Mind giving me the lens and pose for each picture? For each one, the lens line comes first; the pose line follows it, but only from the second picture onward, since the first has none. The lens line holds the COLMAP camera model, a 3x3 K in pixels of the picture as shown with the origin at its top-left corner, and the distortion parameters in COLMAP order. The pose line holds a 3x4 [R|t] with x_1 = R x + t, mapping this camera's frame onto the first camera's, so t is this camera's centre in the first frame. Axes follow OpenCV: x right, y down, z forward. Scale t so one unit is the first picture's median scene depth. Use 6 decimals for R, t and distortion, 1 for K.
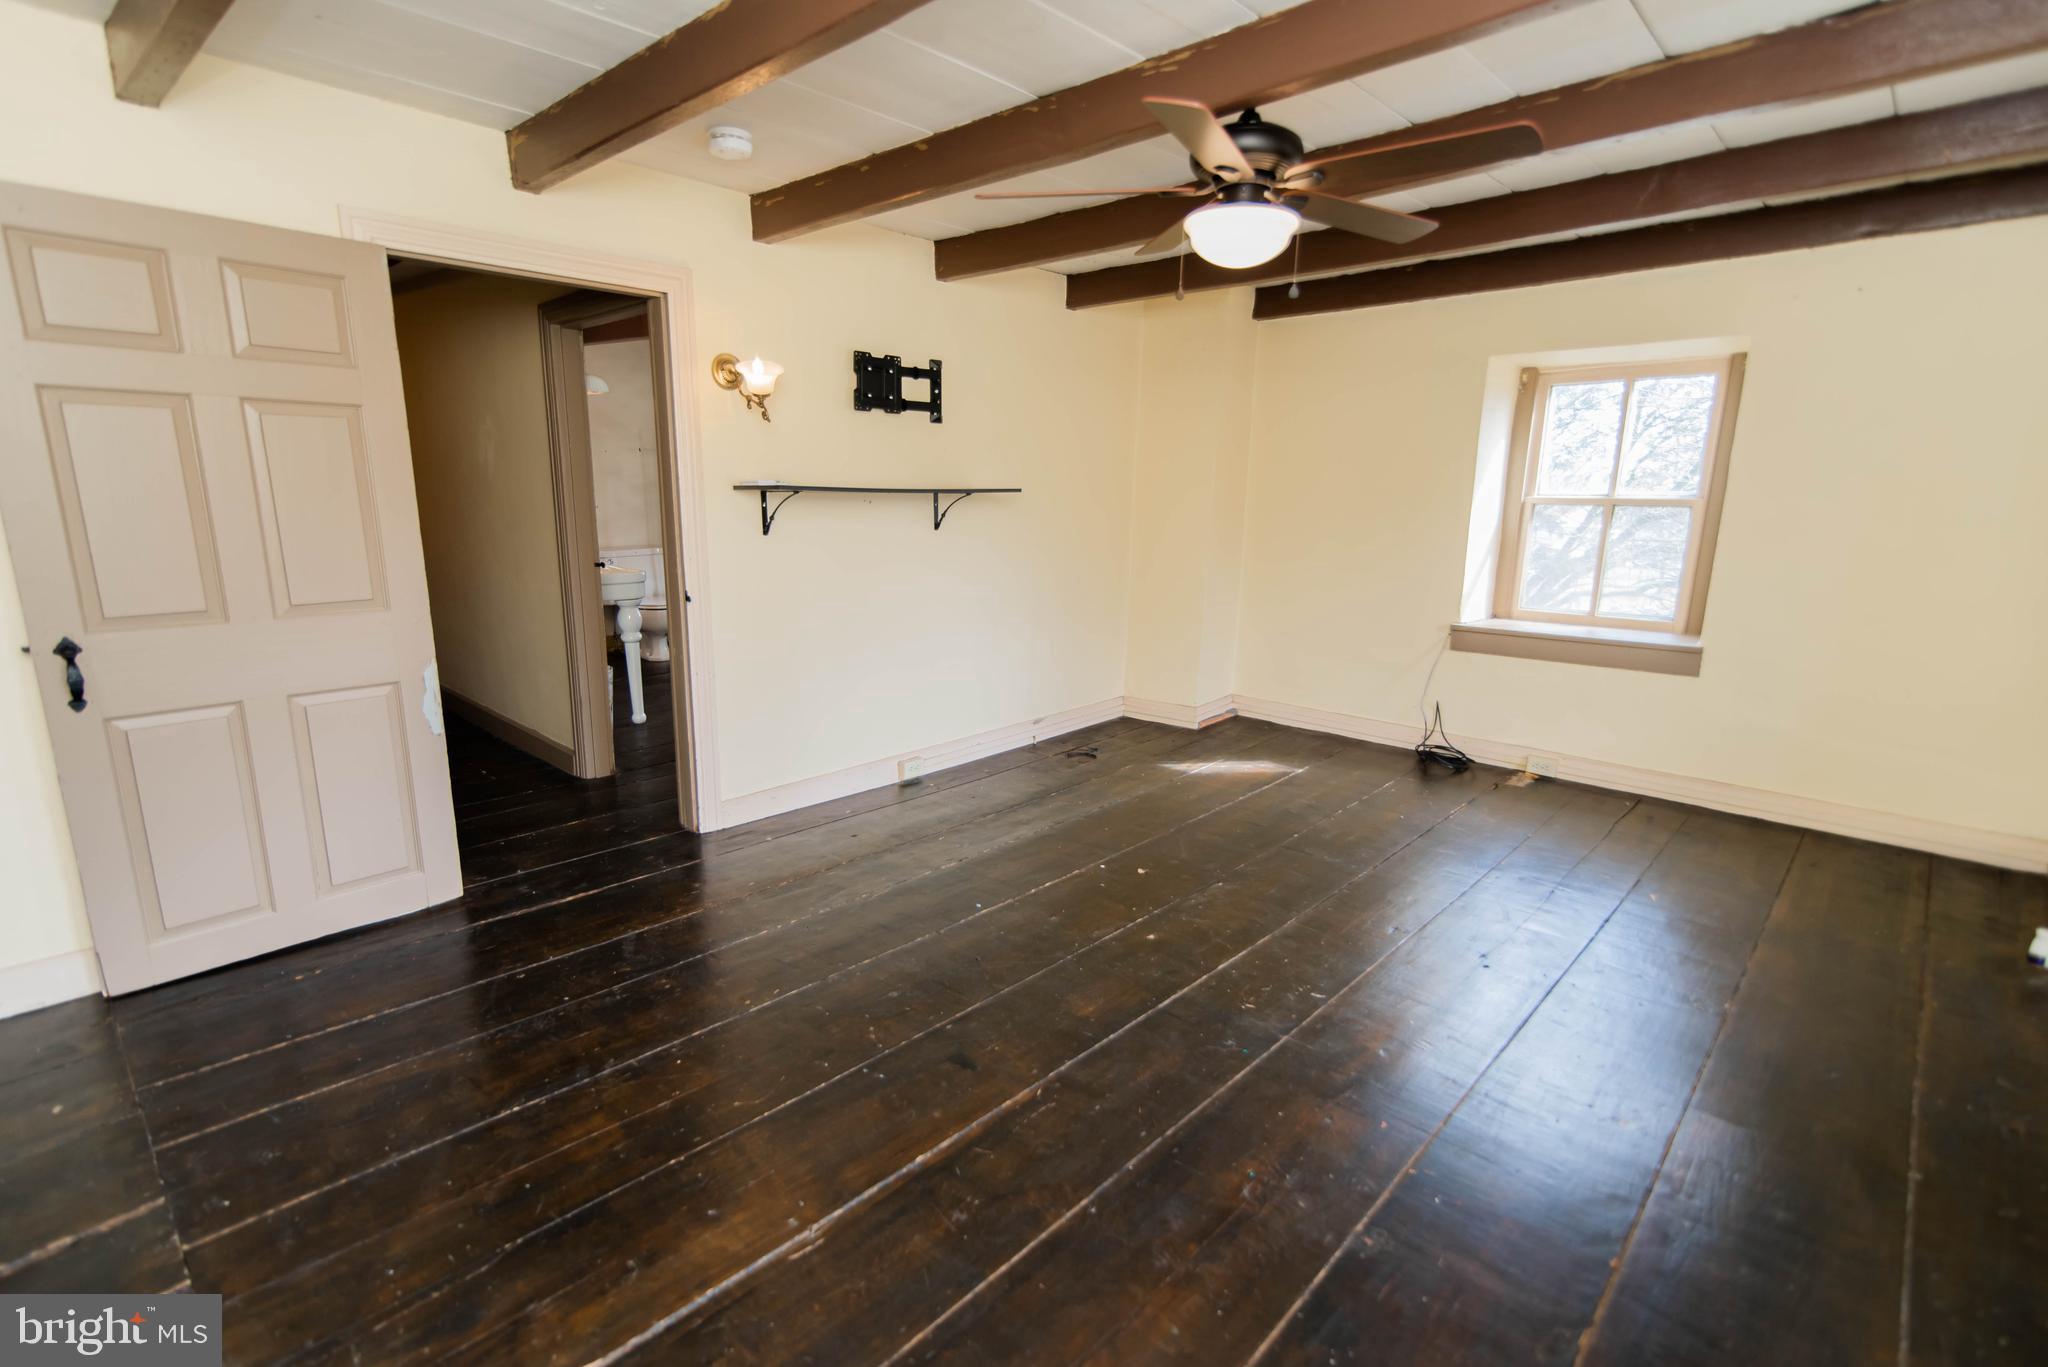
lens RADIAL K [[976.1, 0, 1007.6], [0, 976.1, 691.5], [0, 0, 1]] dist [0.064131, 0.000129]
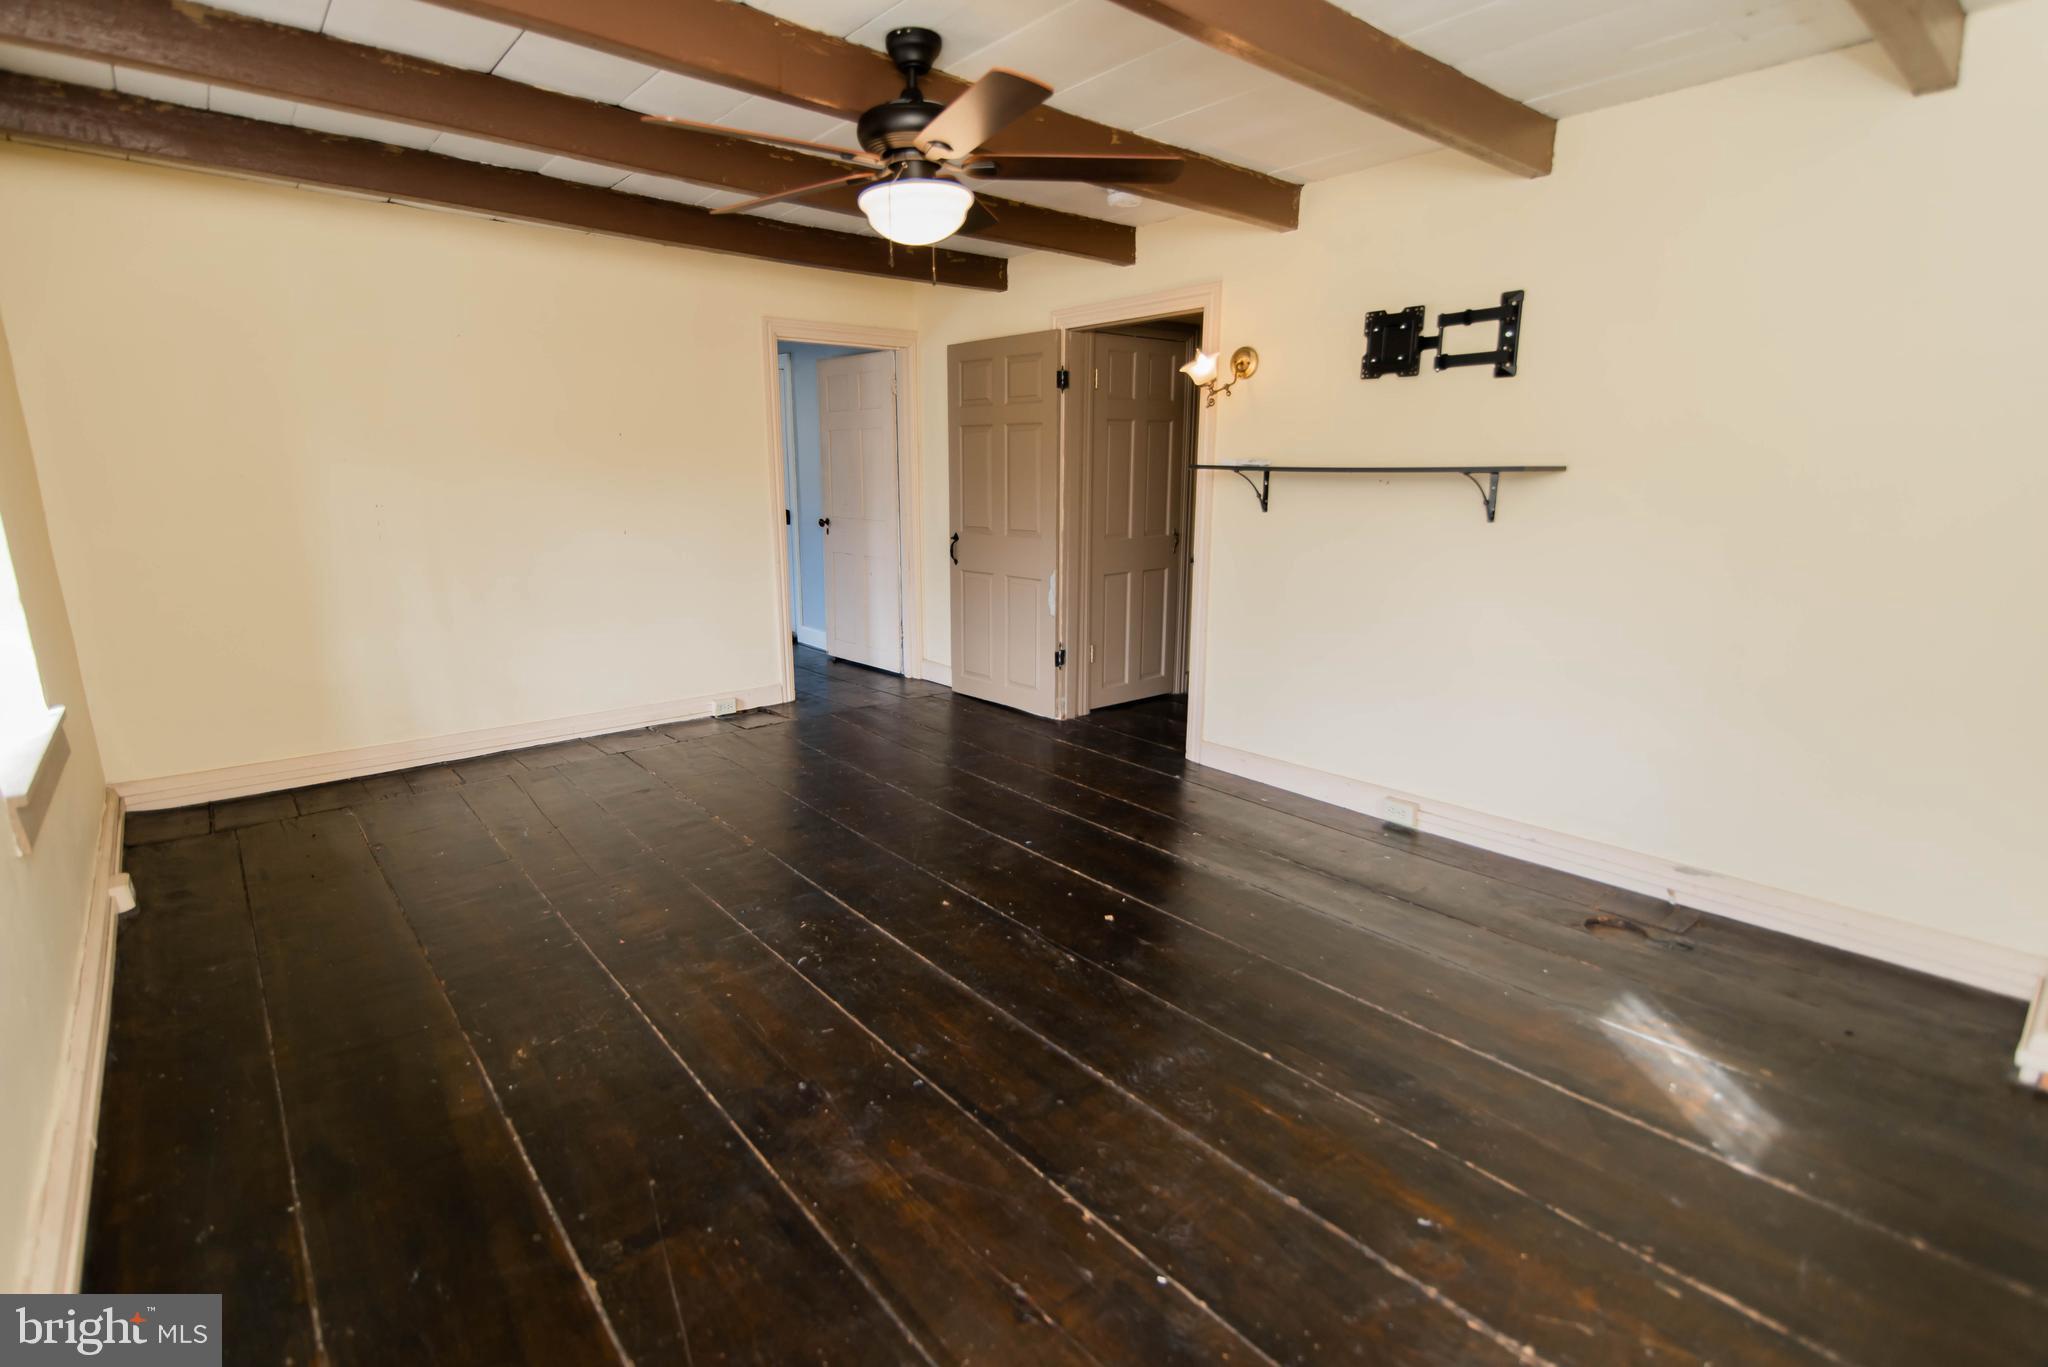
lens RADIAL K [[966.3, 0, 981.8], [0, 966.3, 688.8], [0, 0, 1]] dist [0.008463, -0.000163]
pose [[-0.136323, 0.216071, -0.966814, 0.741636], [-0.207769, 0.947985, 0.241159, -0.147560], [0.968632, 0.233749, -0.084340, 0.743386]]
